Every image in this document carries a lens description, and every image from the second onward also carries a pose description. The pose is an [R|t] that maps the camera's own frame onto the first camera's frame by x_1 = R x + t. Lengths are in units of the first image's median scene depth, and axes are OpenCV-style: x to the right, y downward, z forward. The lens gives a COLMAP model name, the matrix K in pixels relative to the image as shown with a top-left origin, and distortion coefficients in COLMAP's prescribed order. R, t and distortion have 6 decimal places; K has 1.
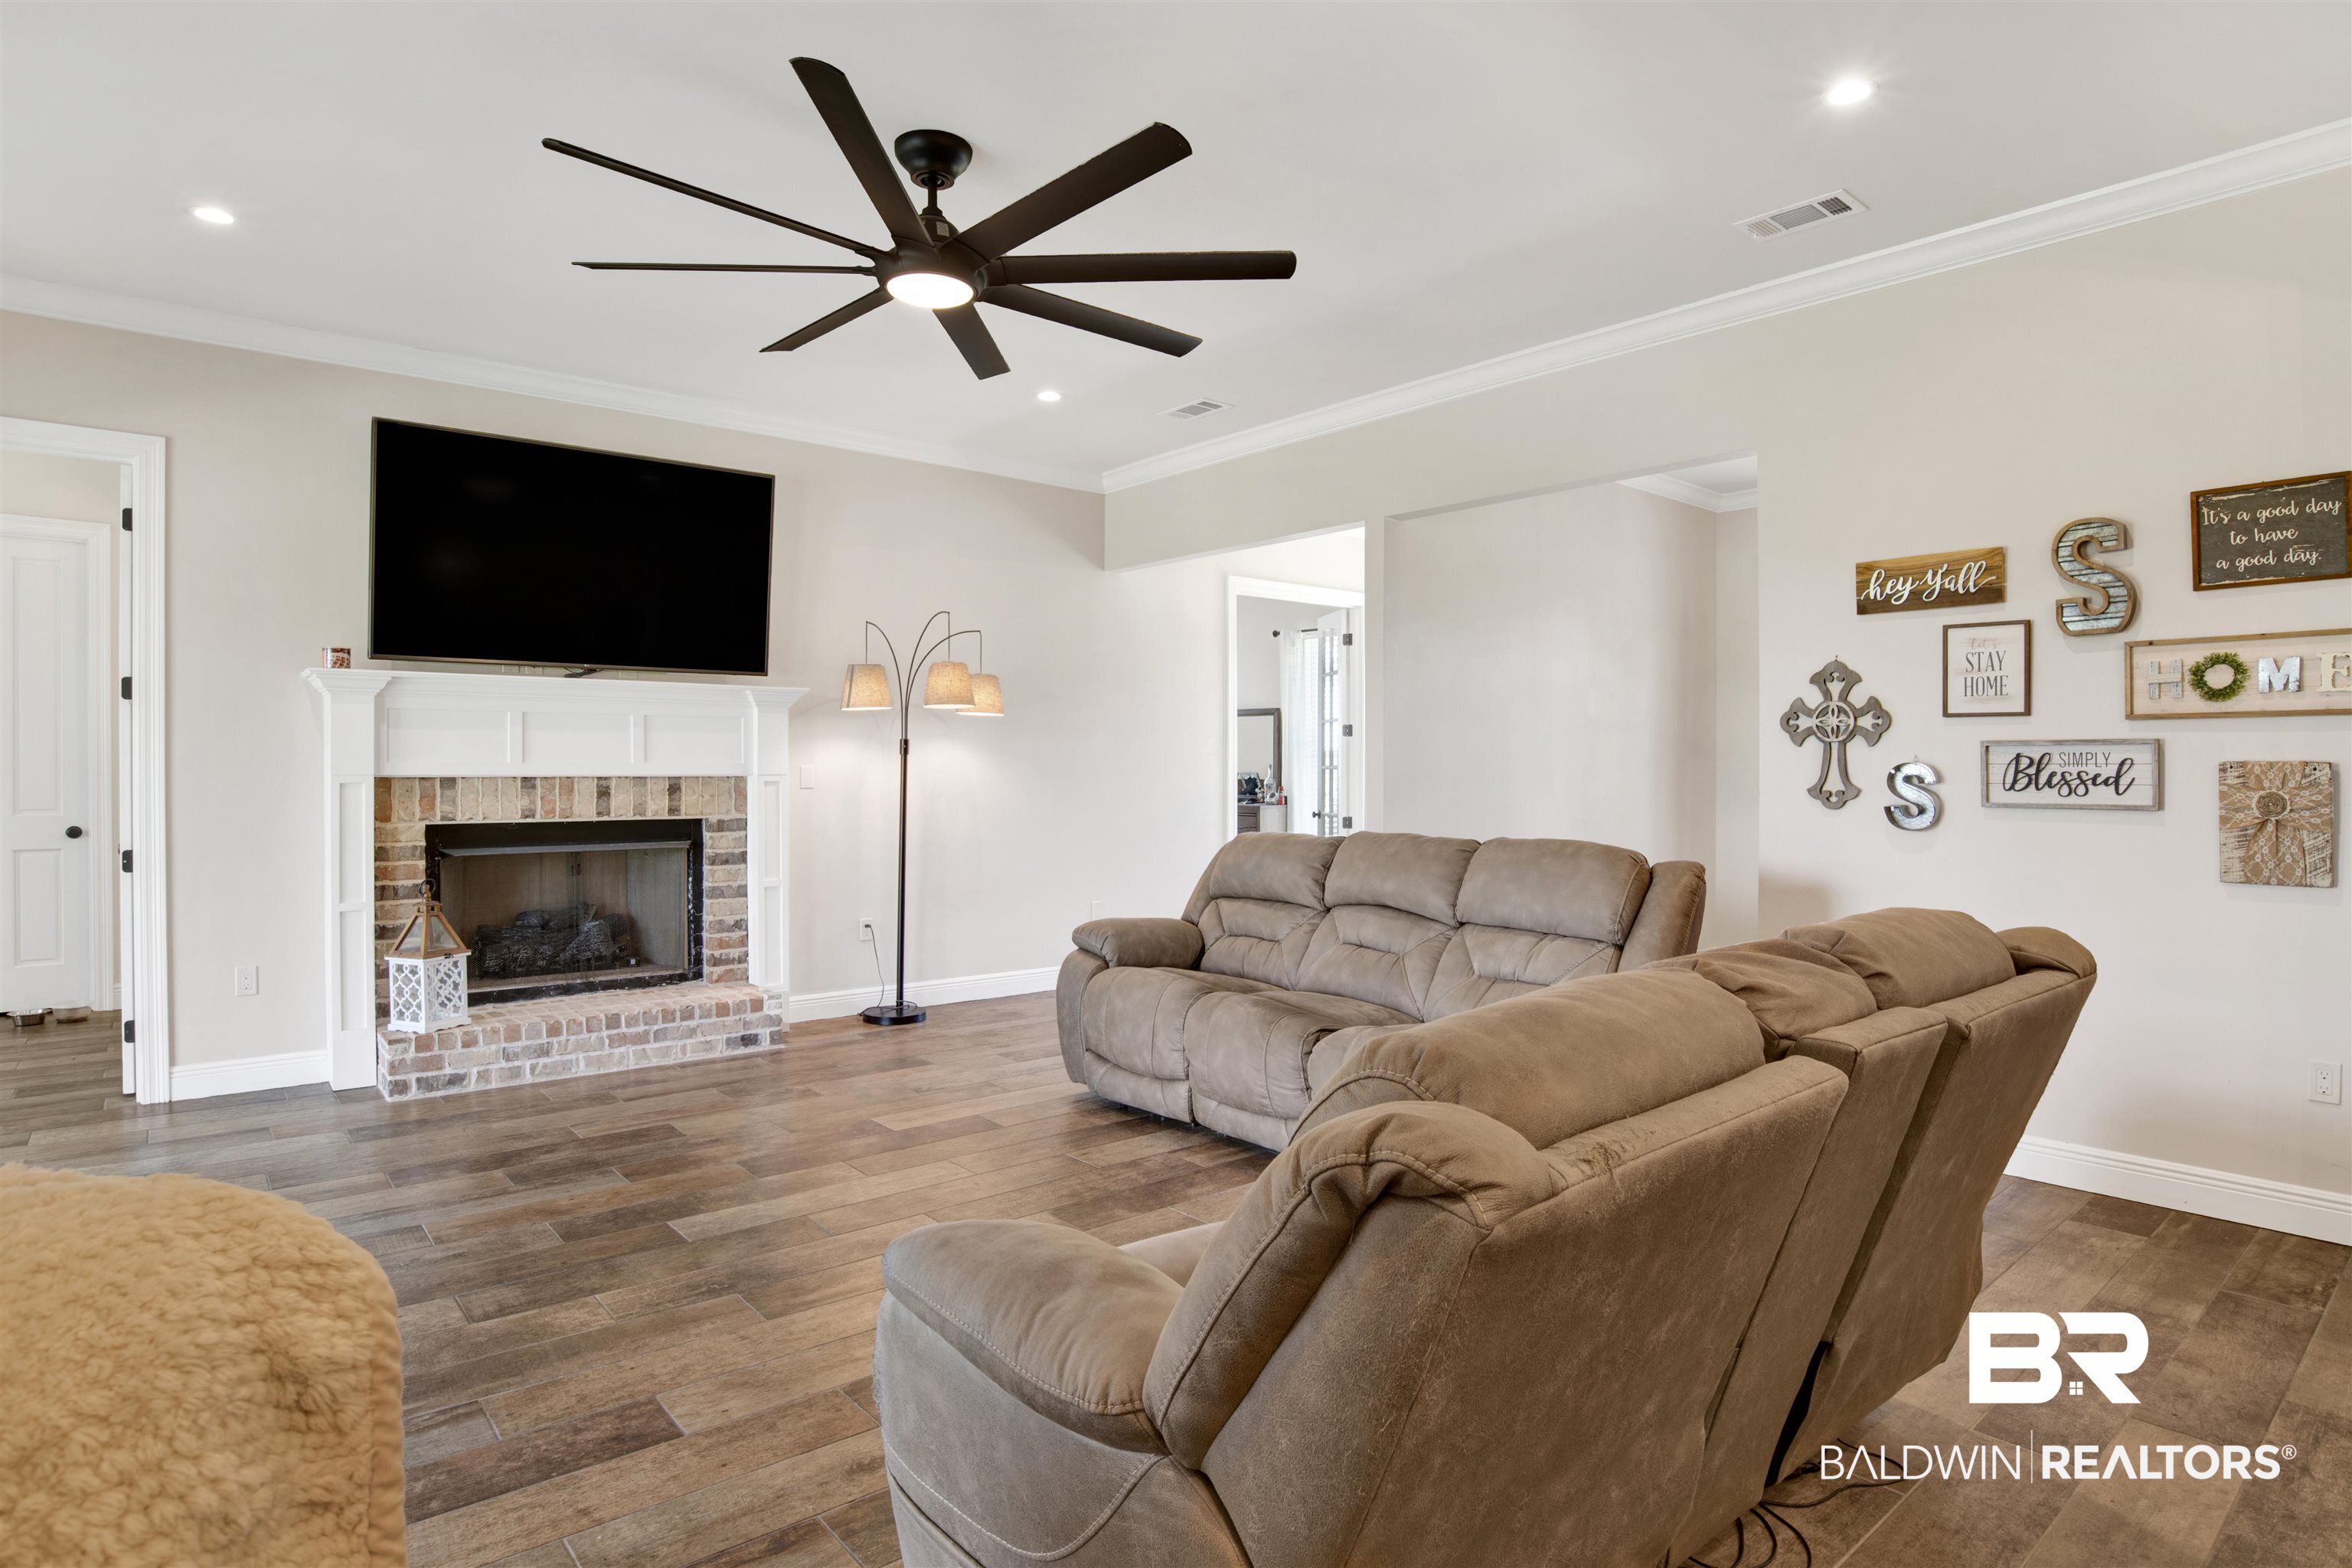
lens RADIAL K [[1276.1, 0, 1184.2], [0, 1276.1, 770.3], [0, 0, 1]] dist [-0.054392, 0.000413]
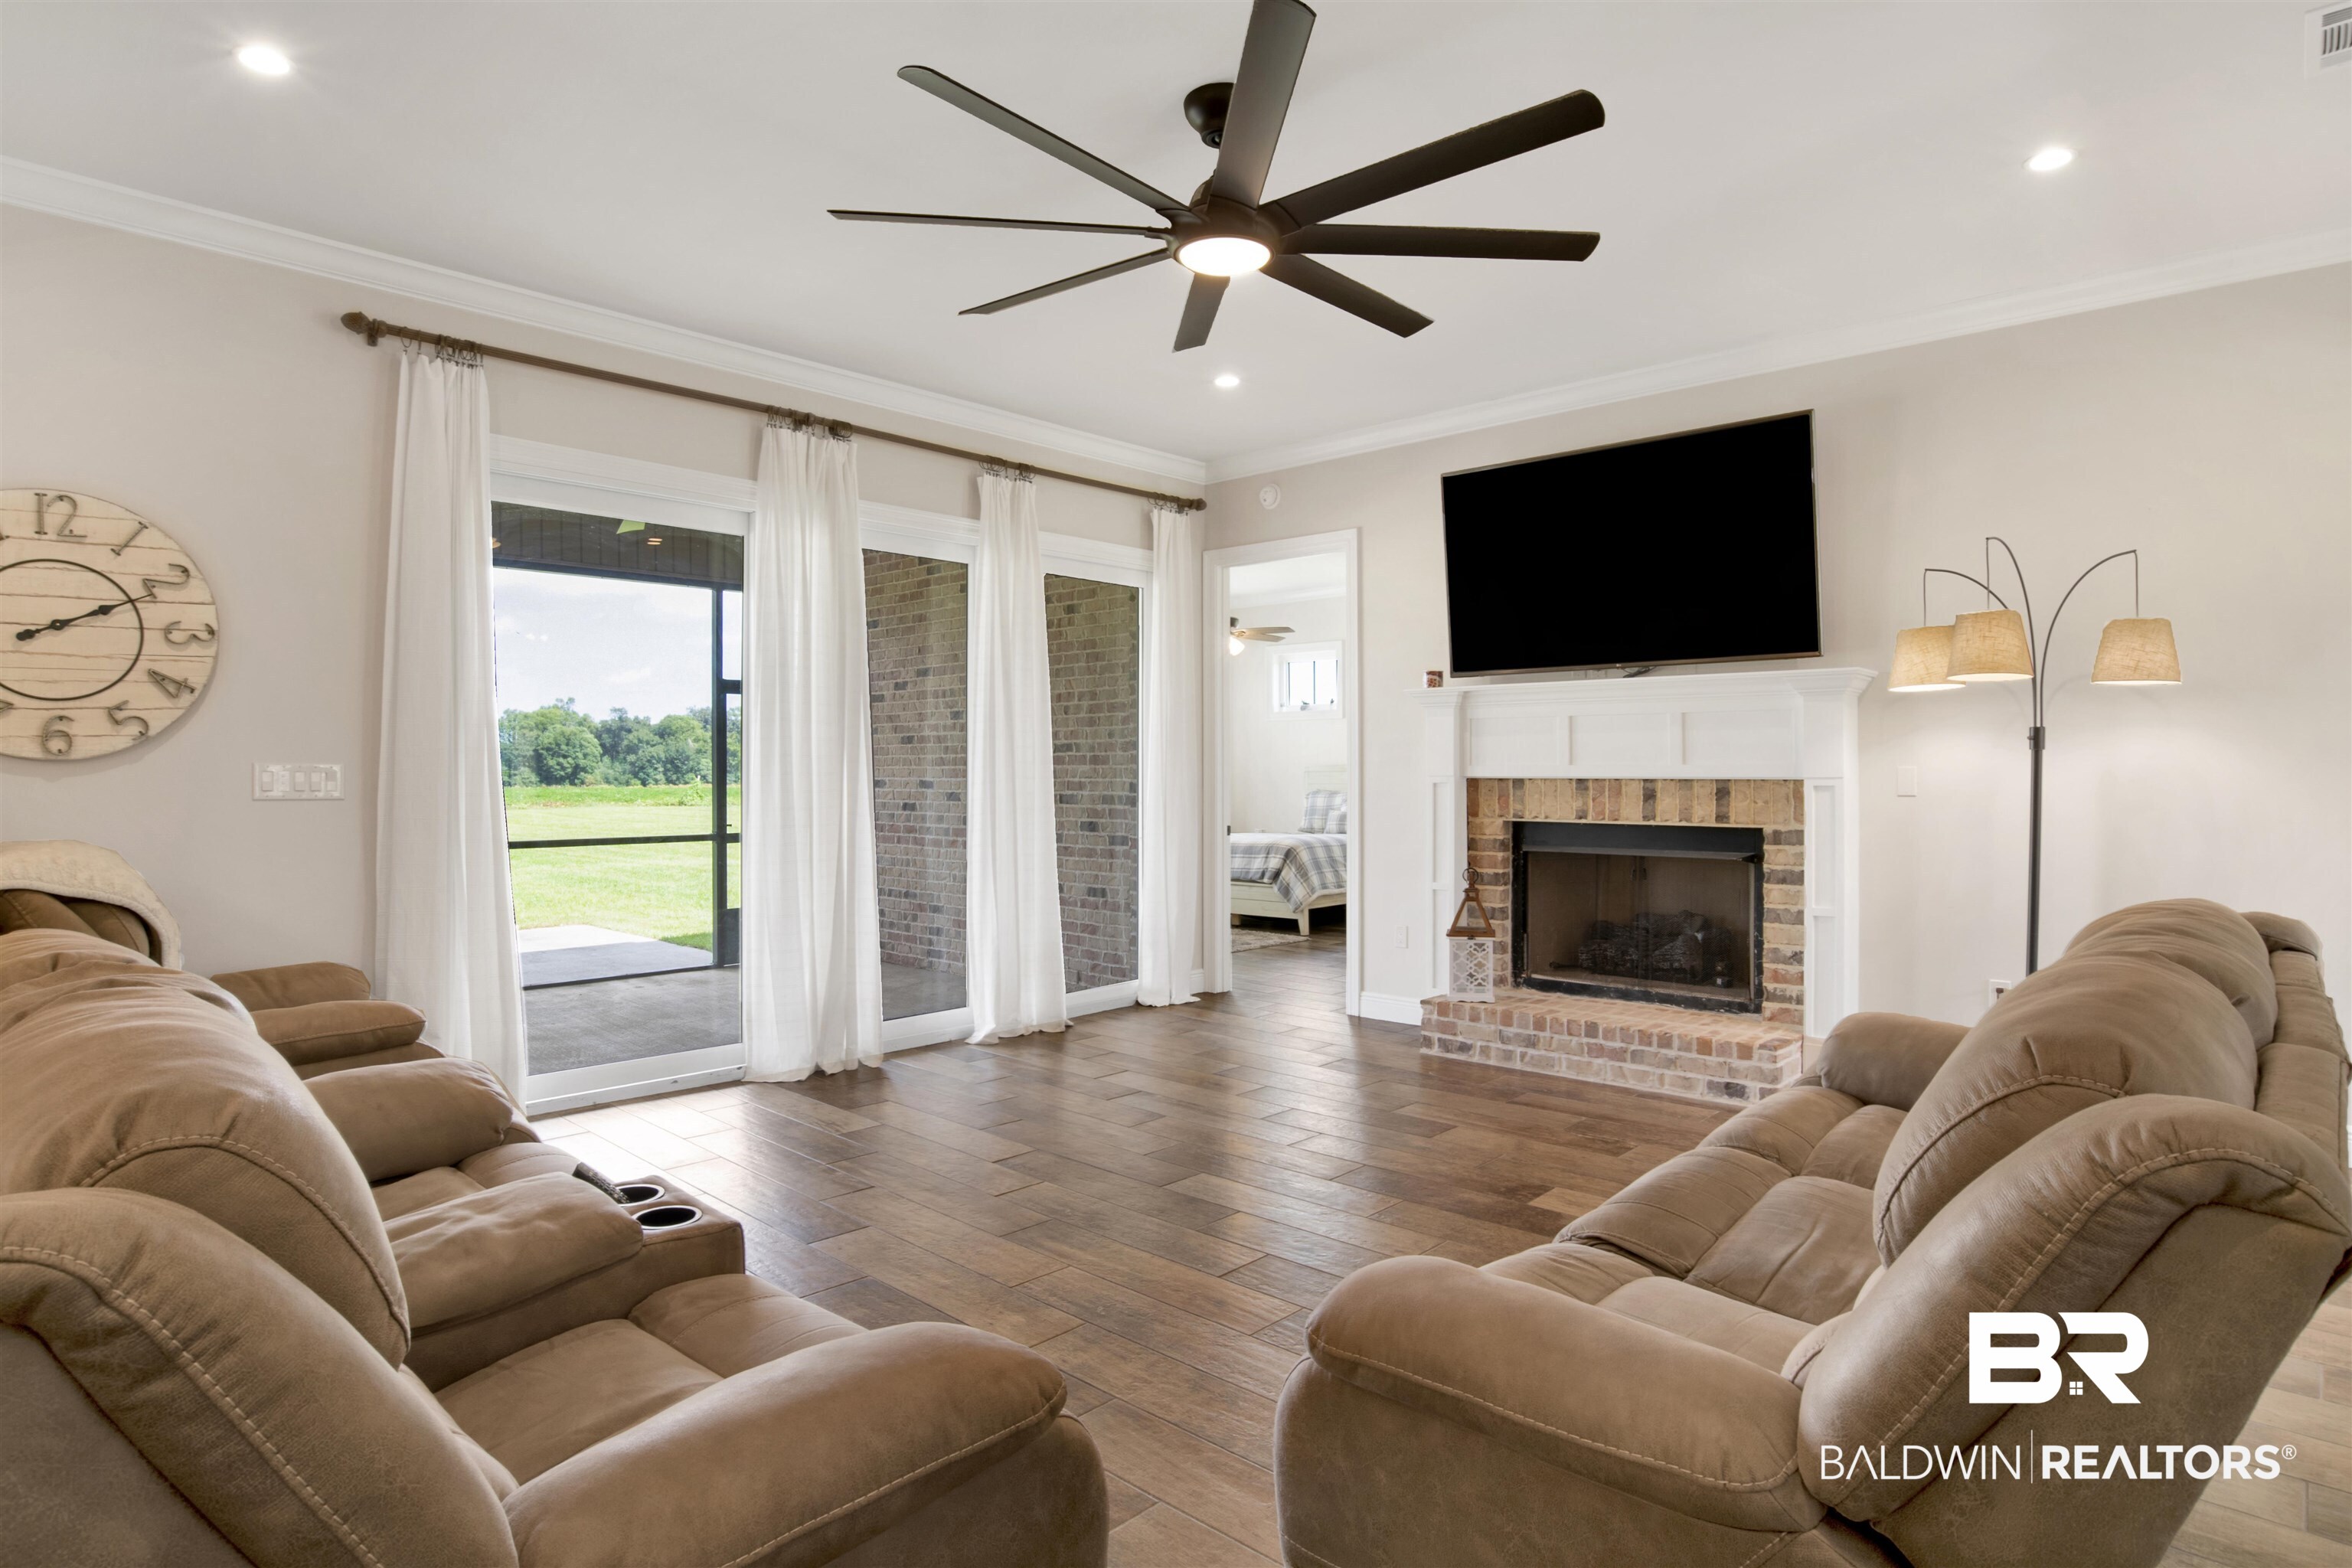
lens RADIAL K [[1276.1, 0, 1184.2], [0, 1276.1, 770.3], [0, 0, 1]] dist [-0.054392, 0.000413]
pose [[0.117382, -0.001879, -0.993085, 0.464061], [-0.001576, 0.999997, -0.002079, 0.000982], [0.993086, 0.001809, 0.117378, 0.548943]]
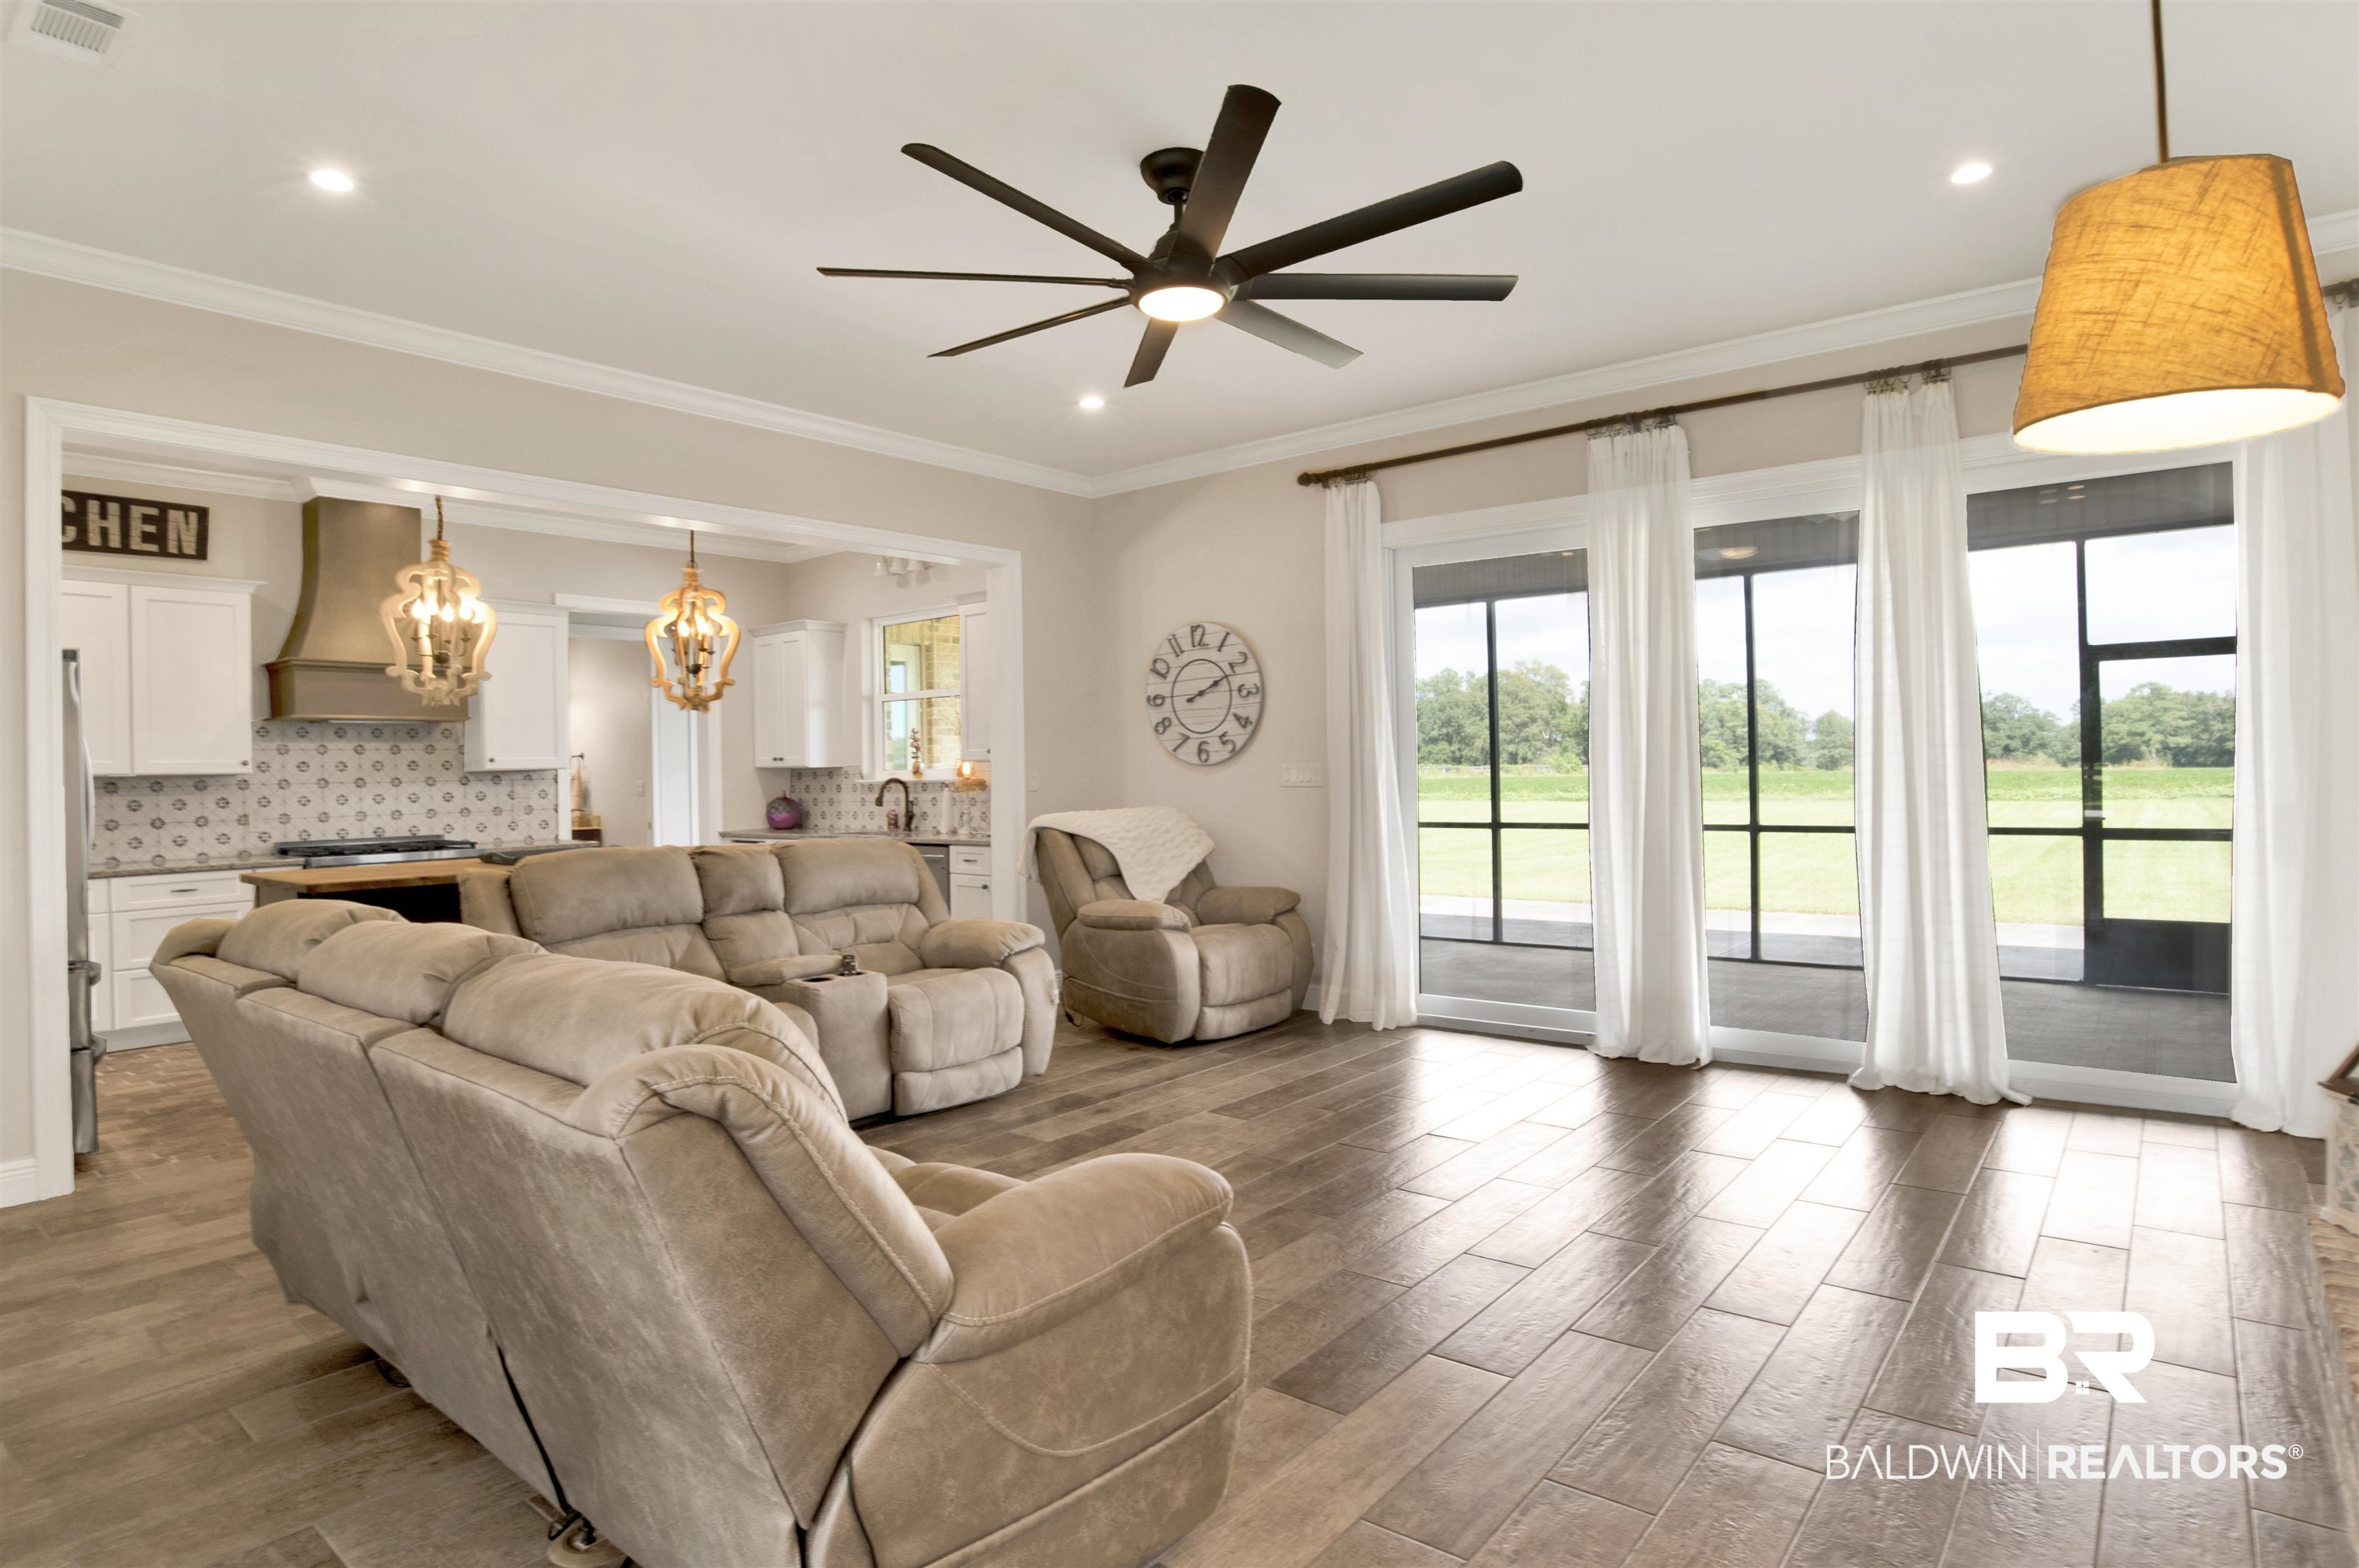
lens RADIAL K [[1227.2, 0, 1173.4], [0, 1227.2, 770.4], [0, 0, 1]] dist [-0.055177, 0.014674]
pose [[-0.985021, 0.018443, -0.171445, -0.011567], [0.018521, 0.999828, 0.001147, -0.000591], [0.171437, -0.002045, -0.985193, 1.259549]]
